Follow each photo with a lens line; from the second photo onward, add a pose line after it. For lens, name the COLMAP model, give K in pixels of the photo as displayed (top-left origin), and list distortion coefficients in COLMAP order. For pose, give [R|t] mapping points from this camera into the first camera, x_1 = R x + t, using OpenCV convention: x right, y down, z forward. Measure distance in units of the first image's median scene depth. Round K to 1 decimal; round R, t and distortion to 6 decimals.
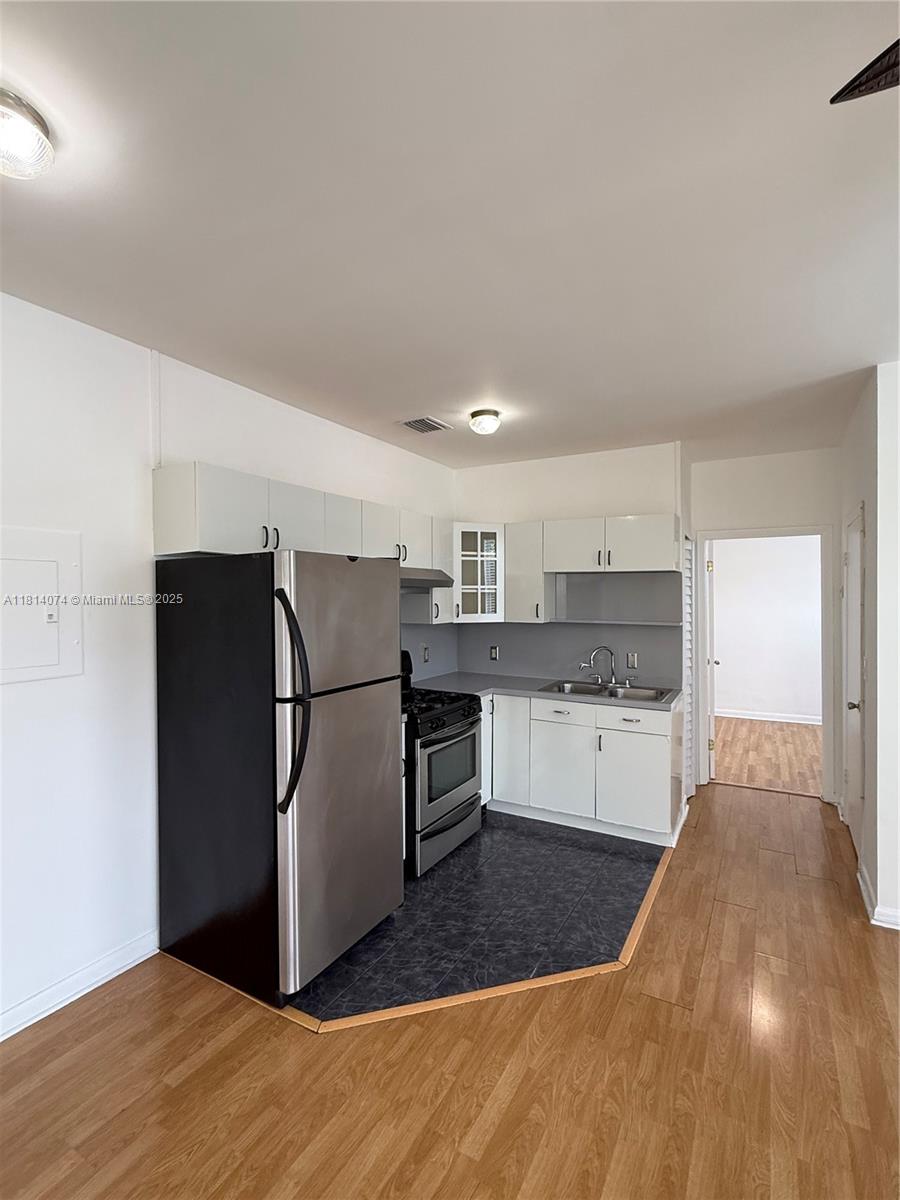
lens RADIAL K [[557.5, 0, 448.6], [0, 557.5, 602.6], [0, 0, 1]] dist [0.004510, 0.000542]
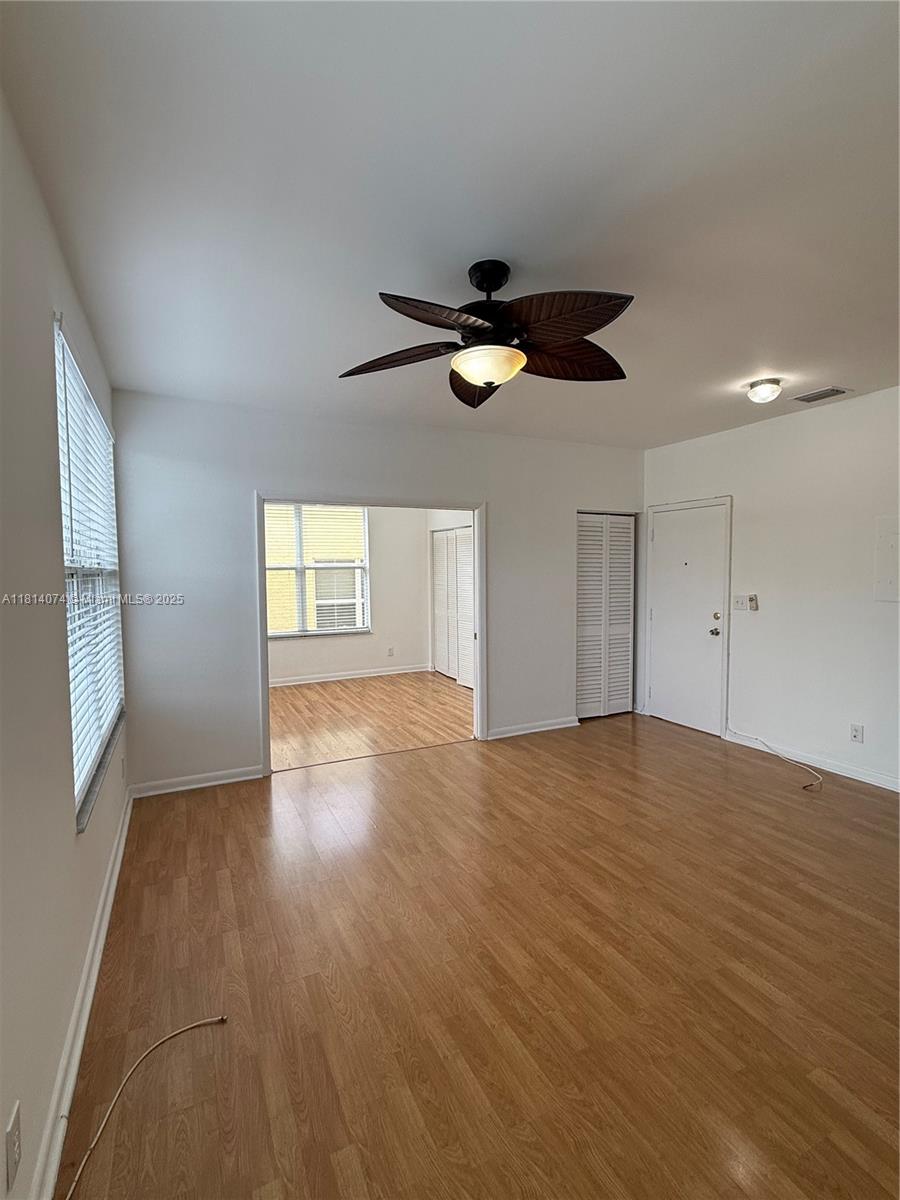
lens RADIAL K [[557.5, 0, 452.3], [0, 557.5, 600.5], [0, 0, 1]] dist [0.004510, 0.000542]
pose [[-0.555600, 0.062351, -0.829109, 0.836672], [0.010040, 0.997615, 0.068295, -0.000298], [0.831389, 0.029621, -0.554900, 0.440712]]
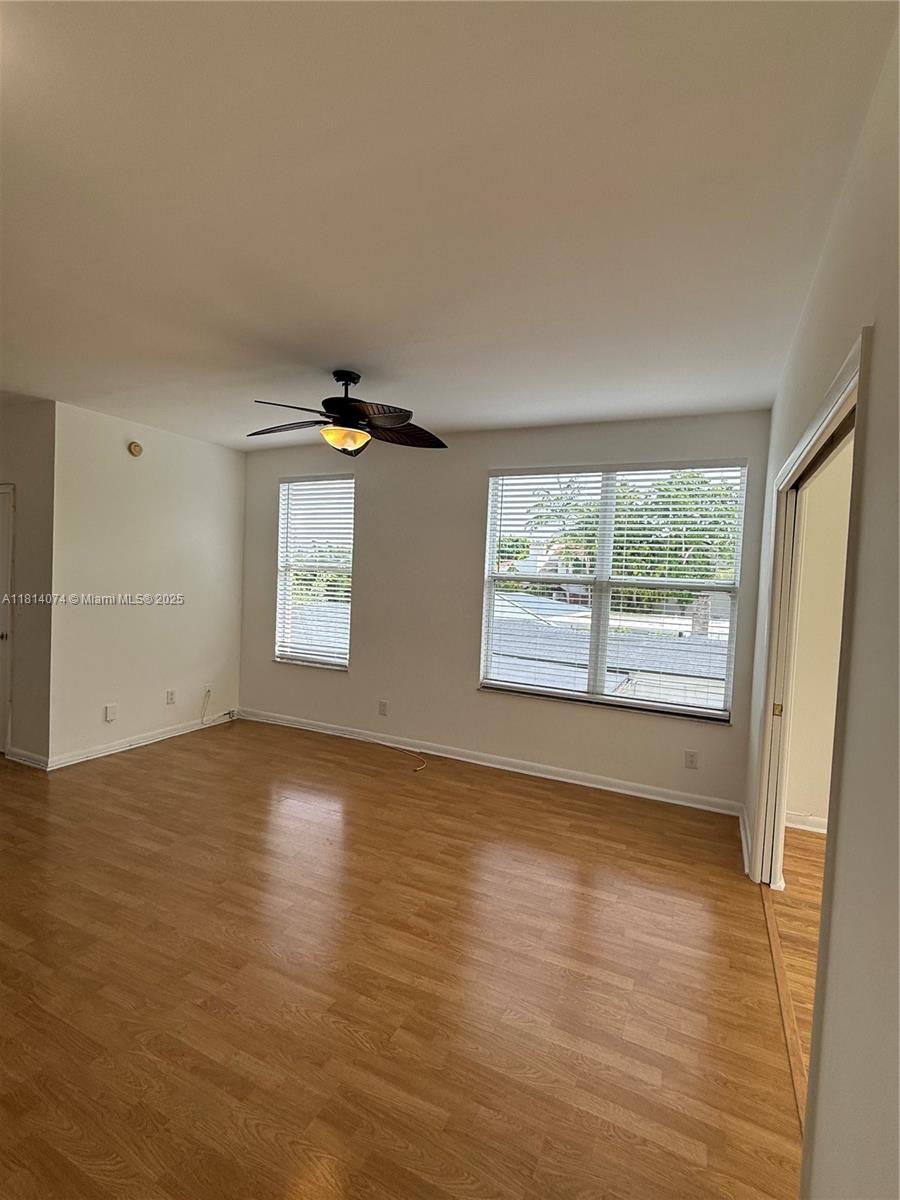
lens RADIAL K [[557.5, 0, 446.4], [0, 557.5, 605.7], [0, 0, 1]] dist [0.004510, 0.000542]
pose [[-0.074910, -0.046855, 0.996089, -0.595191], [-0.036759, 0.998346, 0.044197, 0.013444], [-0.996513, -0.033305, -0.076509, 0.034060]]
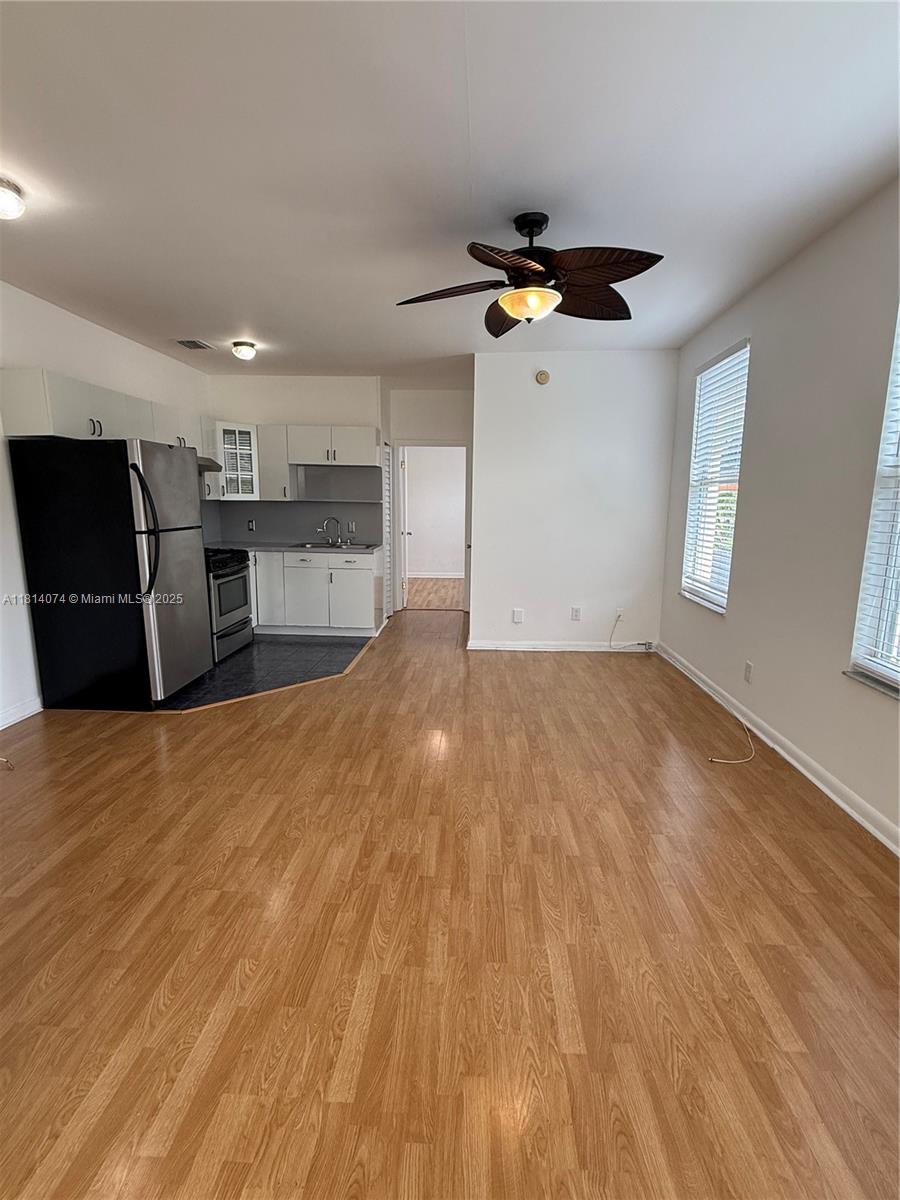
lens RADIAL K [[557.5, 0, 448.9], [0, 557.5, 596.8], [0, 0, 1]] dist [0.004510, 0.000542]
pose [[0.891029, -0.065402, 0.449211, -0.134182], [-0.009821, 0.986558, 0.163115, 0.047201], [-0.453841, -0.149752, 0.878409, -0.507125]]
